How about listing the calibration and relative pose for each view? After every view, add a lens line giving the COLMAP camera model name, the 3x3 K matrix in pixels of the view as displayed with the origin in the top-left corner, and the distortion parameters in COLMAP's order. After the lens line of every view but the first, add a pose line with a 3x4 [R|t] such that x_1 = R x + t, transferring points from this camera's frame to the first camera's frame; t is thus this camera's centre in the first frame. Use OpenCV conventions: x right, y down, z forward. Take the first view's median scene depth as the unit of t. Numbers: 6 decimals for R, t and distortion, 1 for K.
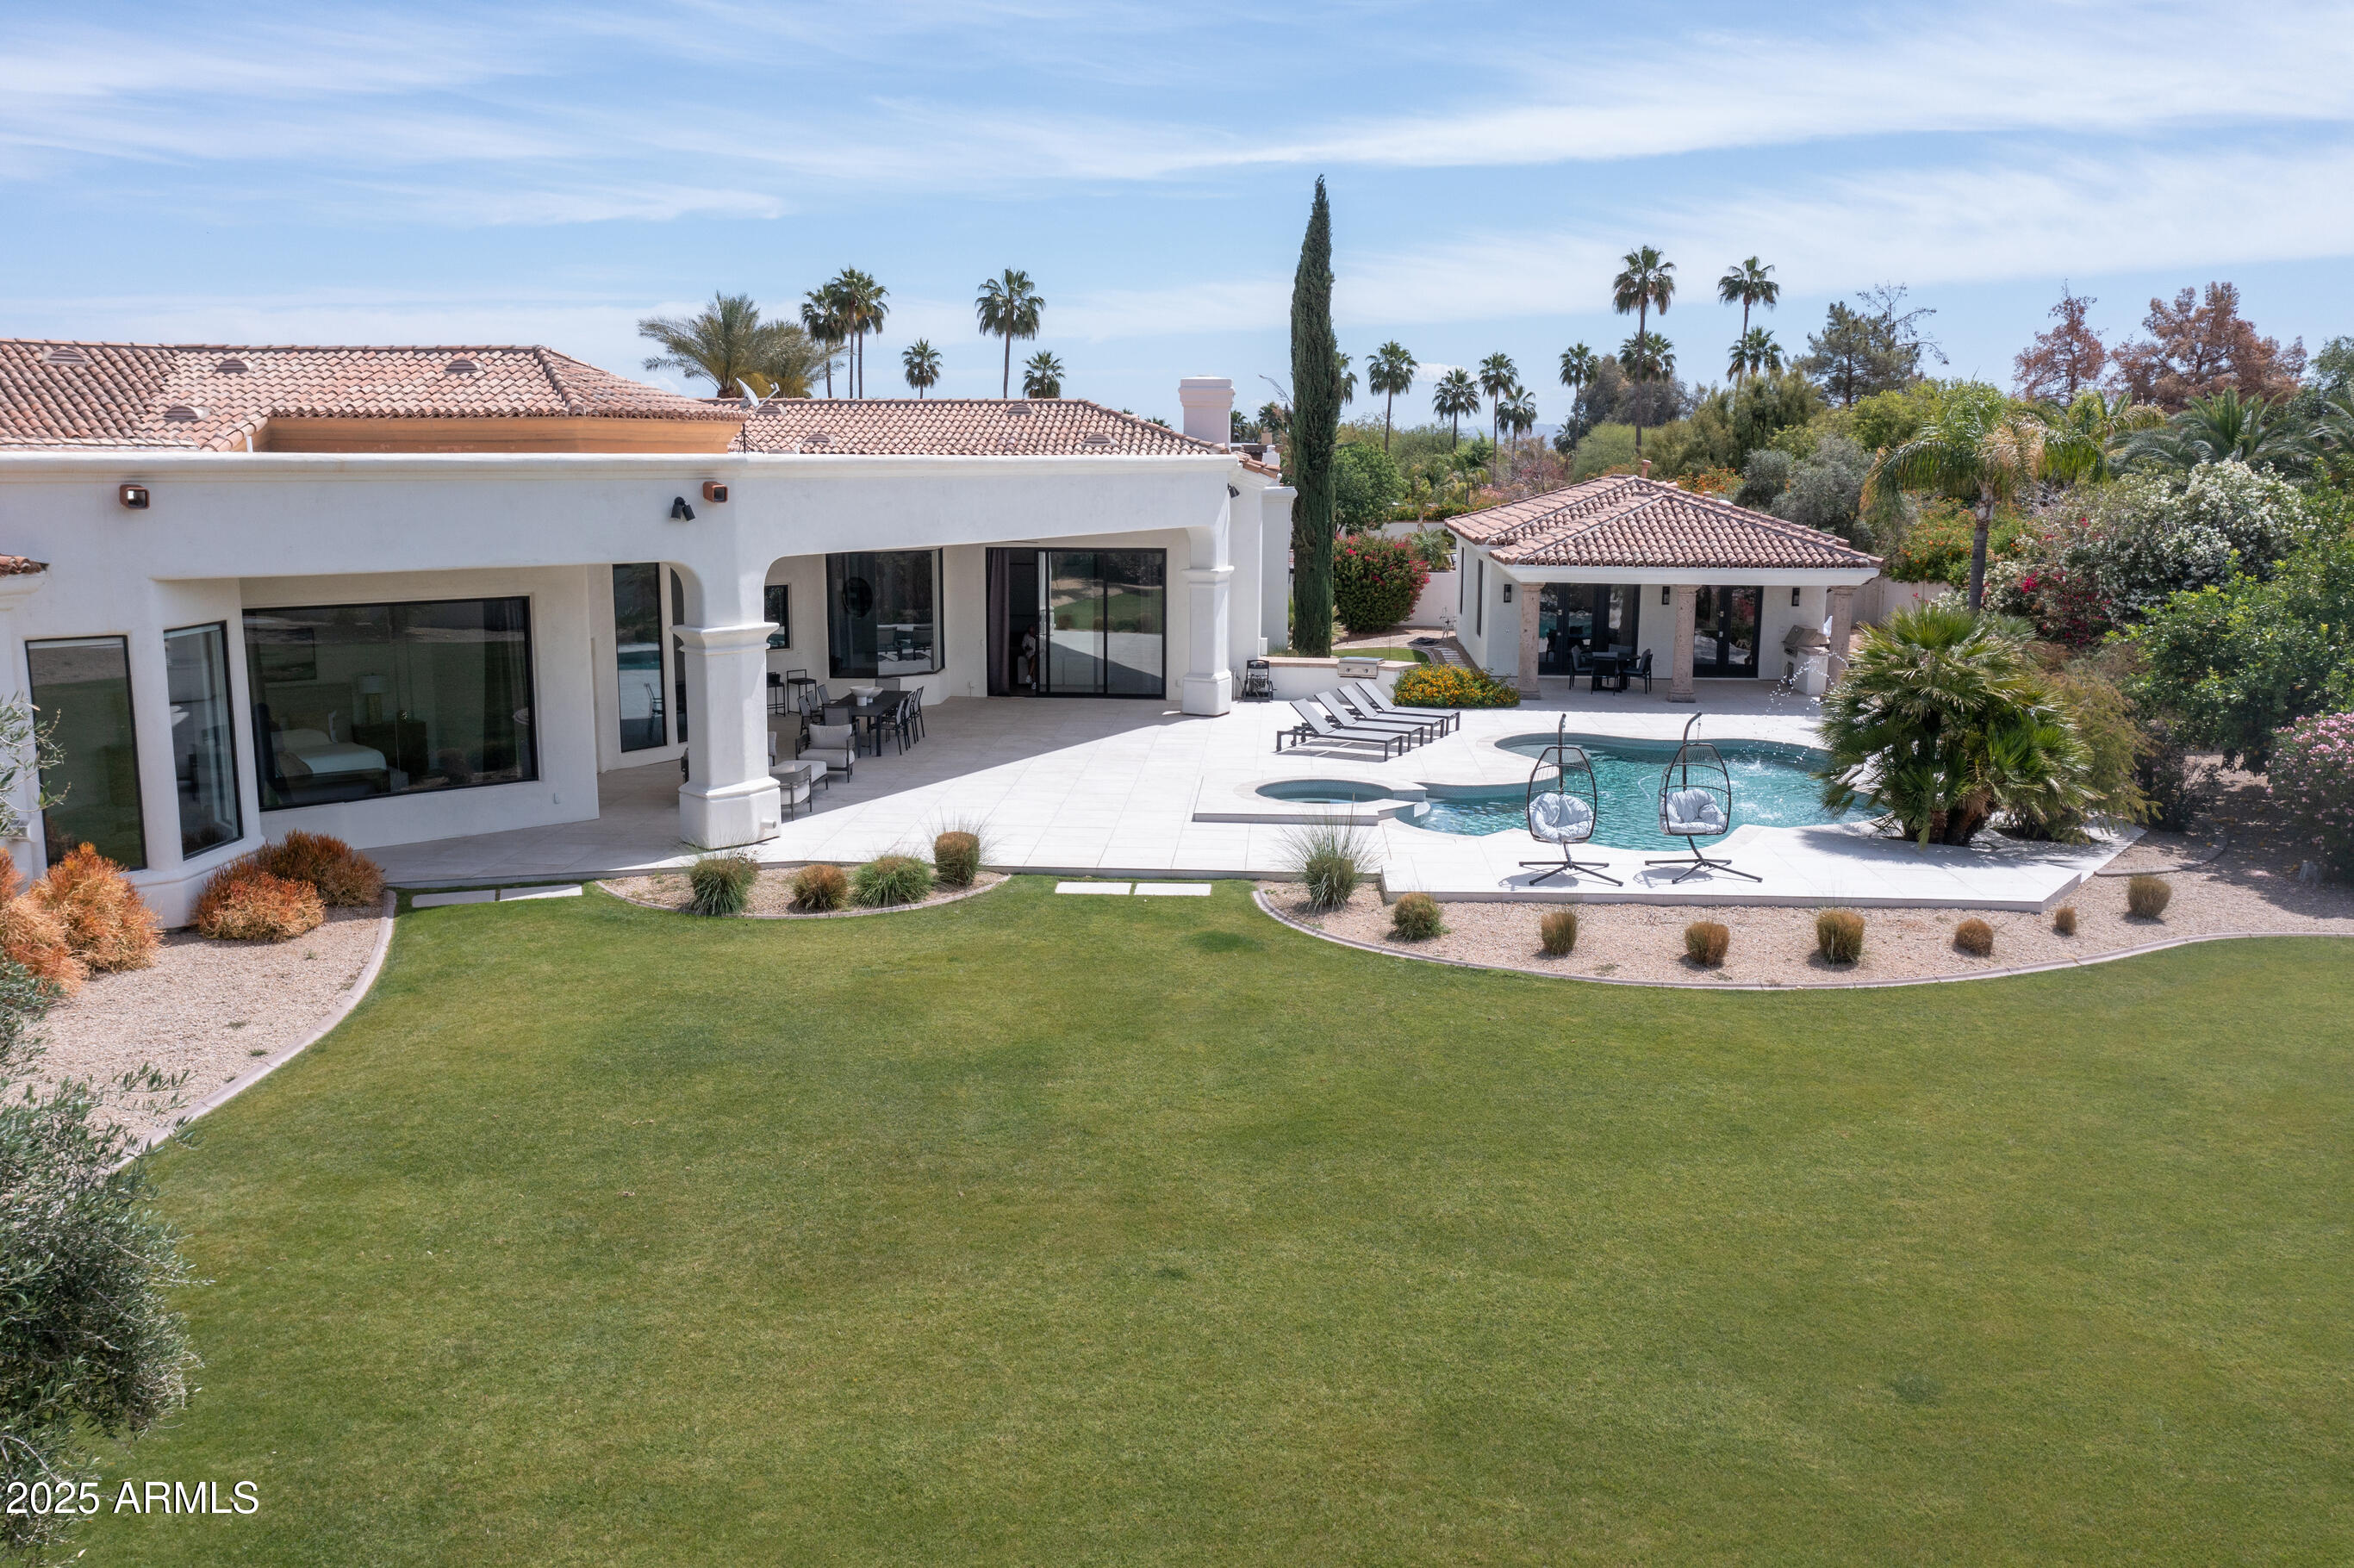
lens RADIAL K [[1835.6, 0, 1177.0], [0, 1835.6, 784.0], [0, 0, 1]] dist [-0.011966, -0.003132]
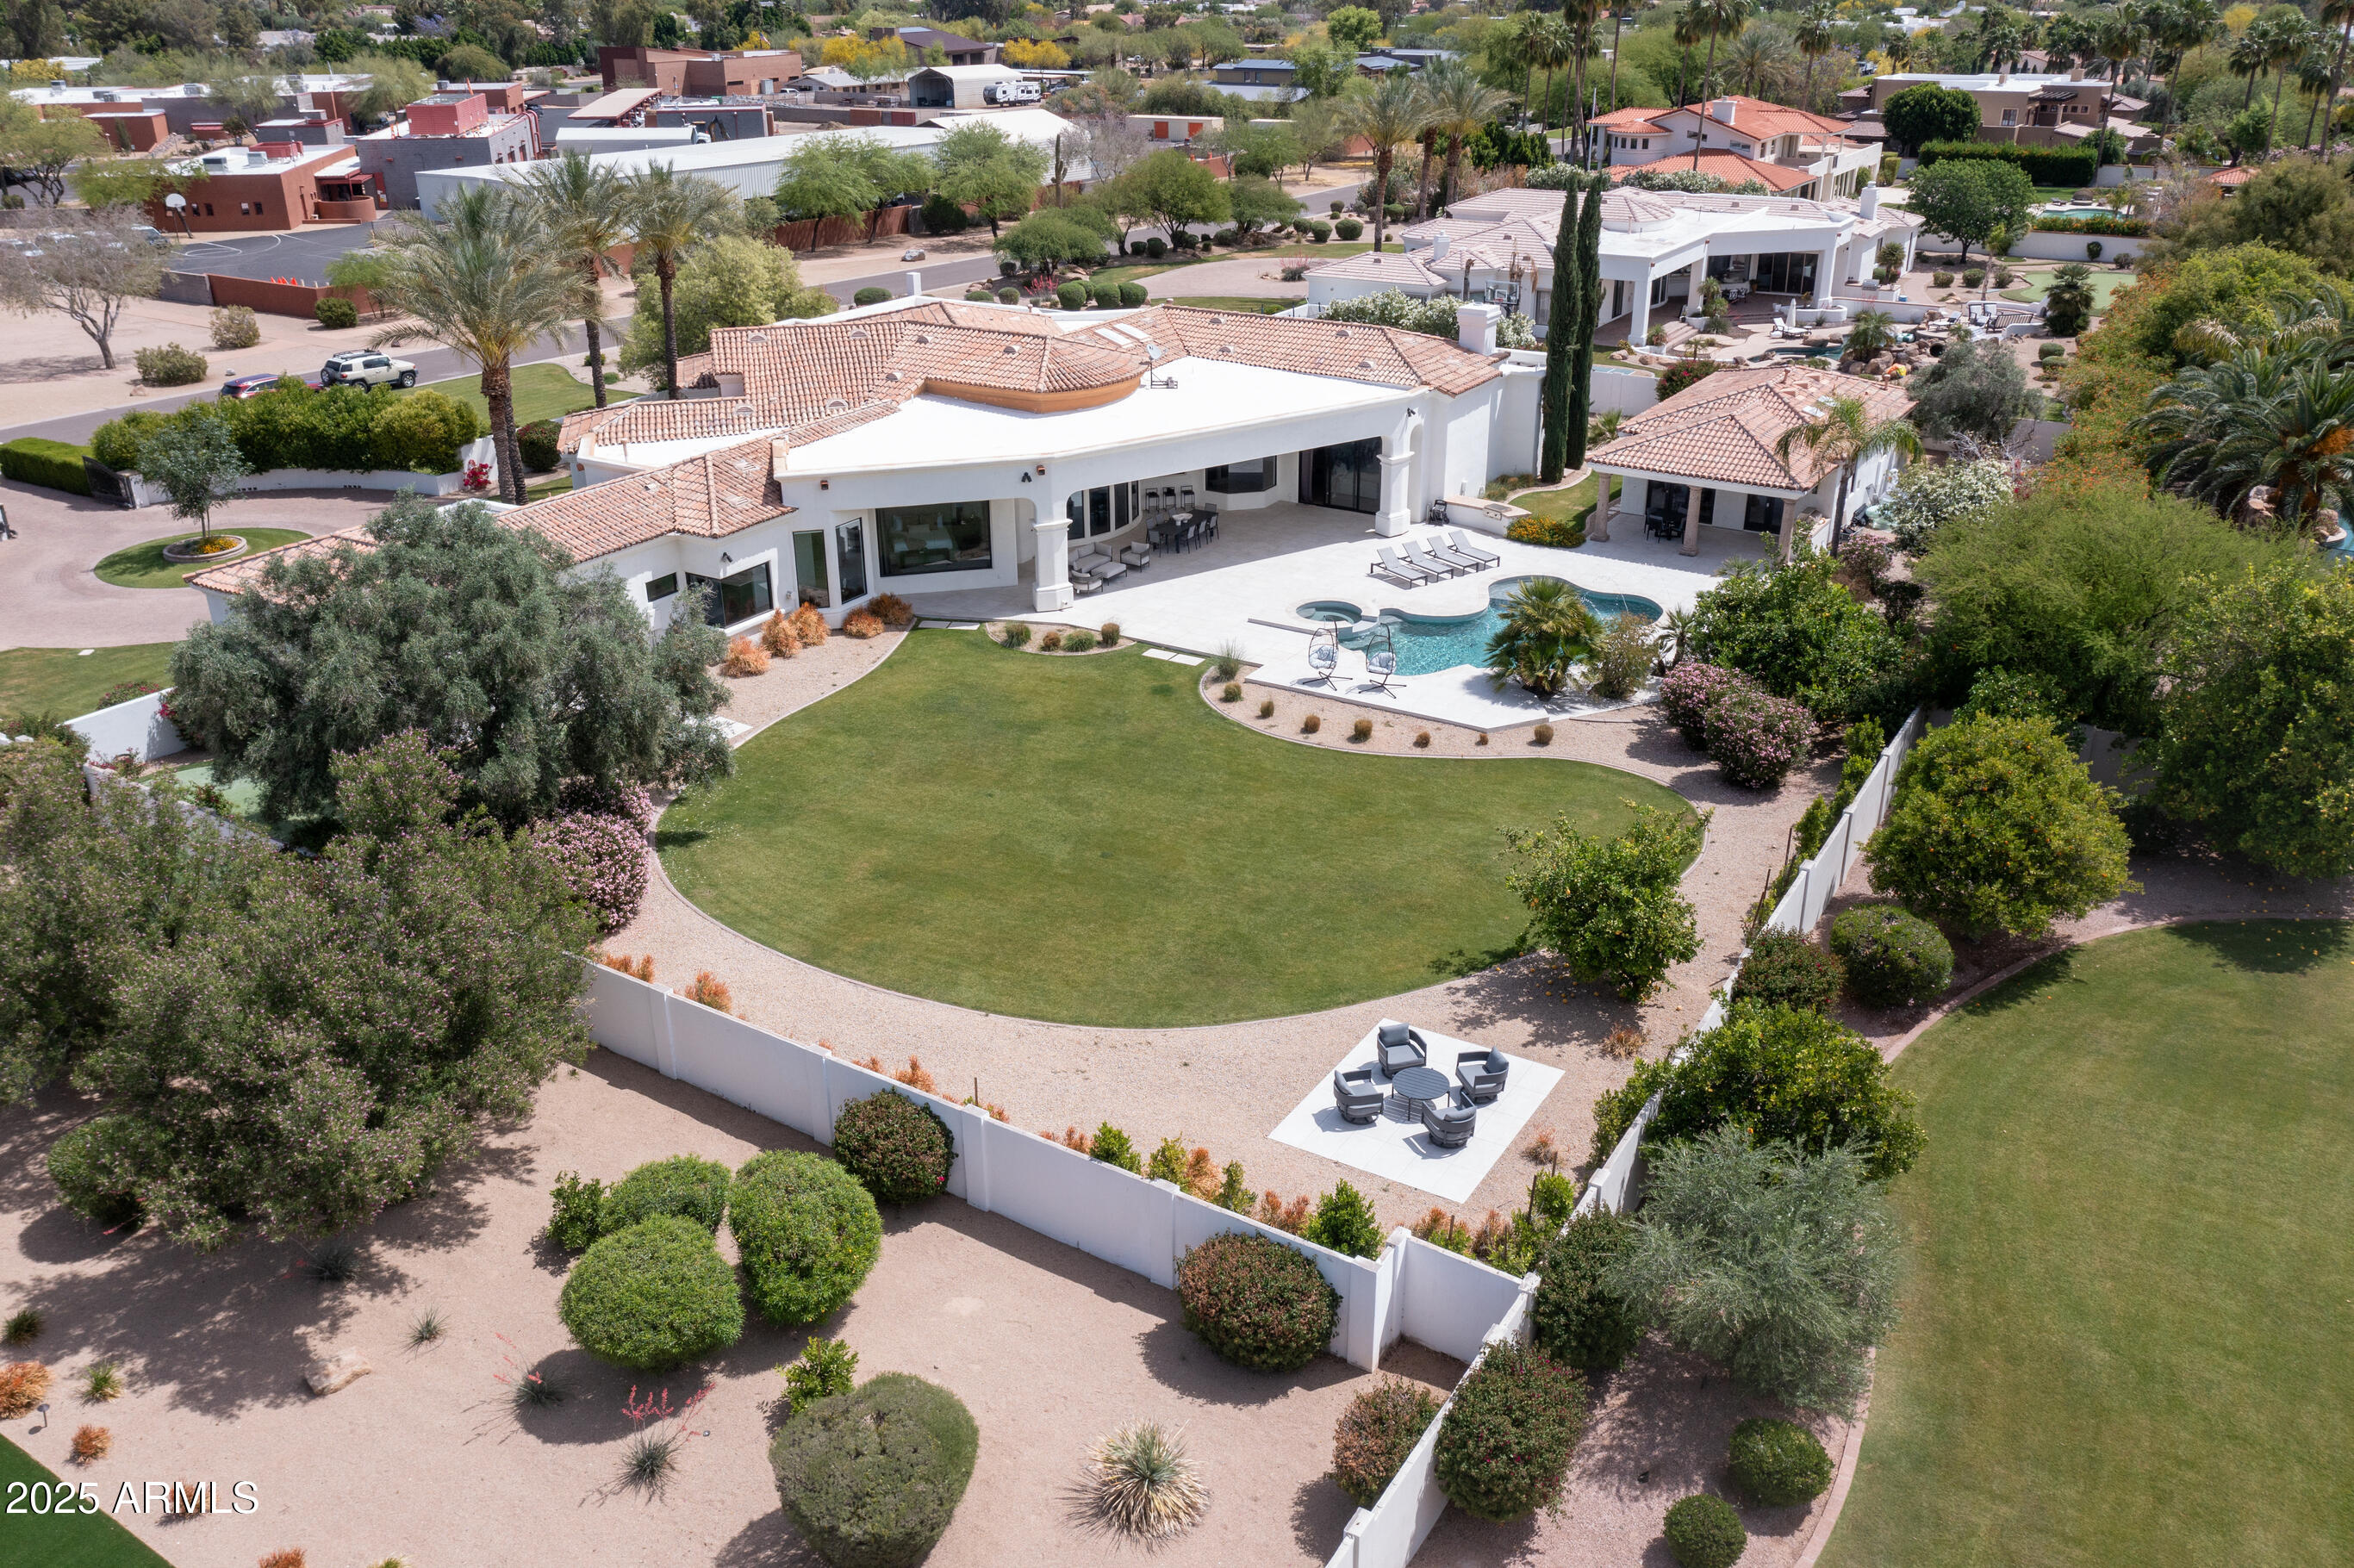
lens RADIAL K [[1814.6, 0, 1177.0], [0, 1814.6, 784.0], [0, 0, 1]] dist [-0.005272, -0.002646]
pose [[0.877893, 0.185400, -0.441510, 1.043053], [-0.070338, 0.961933, 0.264079, -0.404579], [0.473663, -0.200778, 0.857515, -1.061862]]
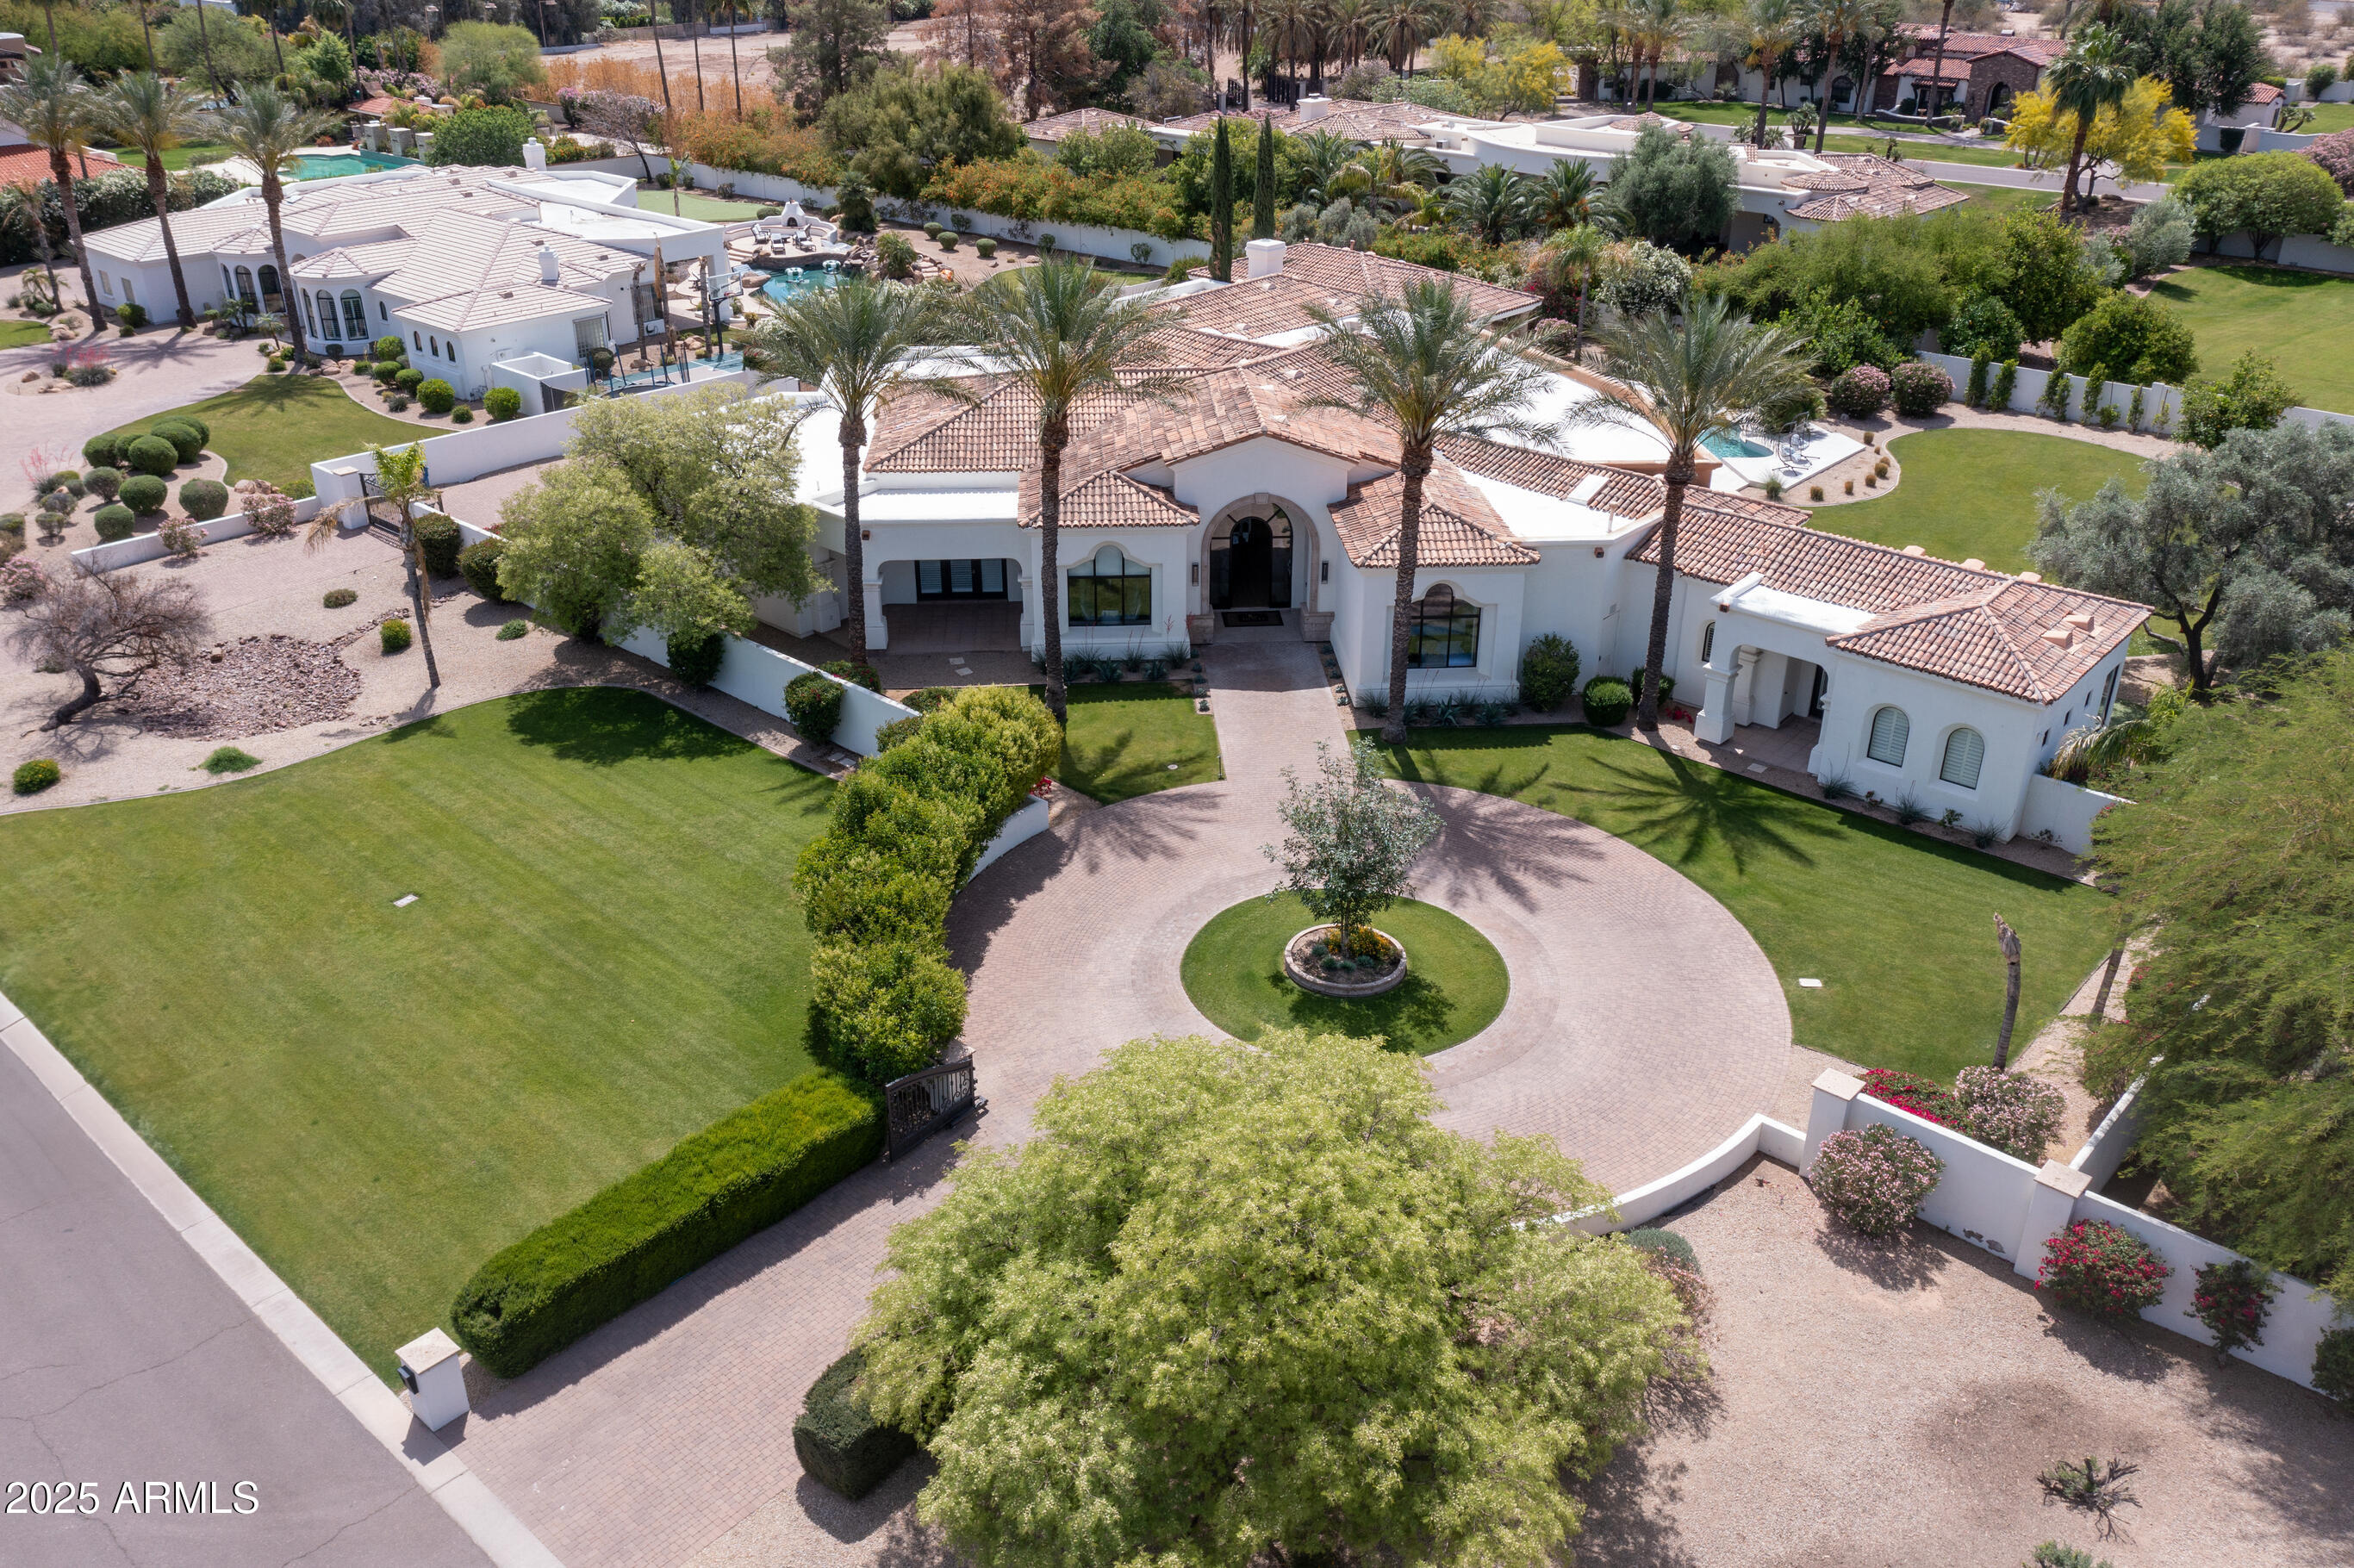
lens RADIAL K [[1827.7, 0, 1177.0], [0, 1827.7, 784.0], [0, 0, 1]] dist [-0.004000, -0.006143]
pose [[0.617997, -0.356072, 0.700923, -2.808261], [0.137352, 0.926743, 0.349688, -0.686477], [-0.774090, -0.119833, 0.621631, -0.231841]]
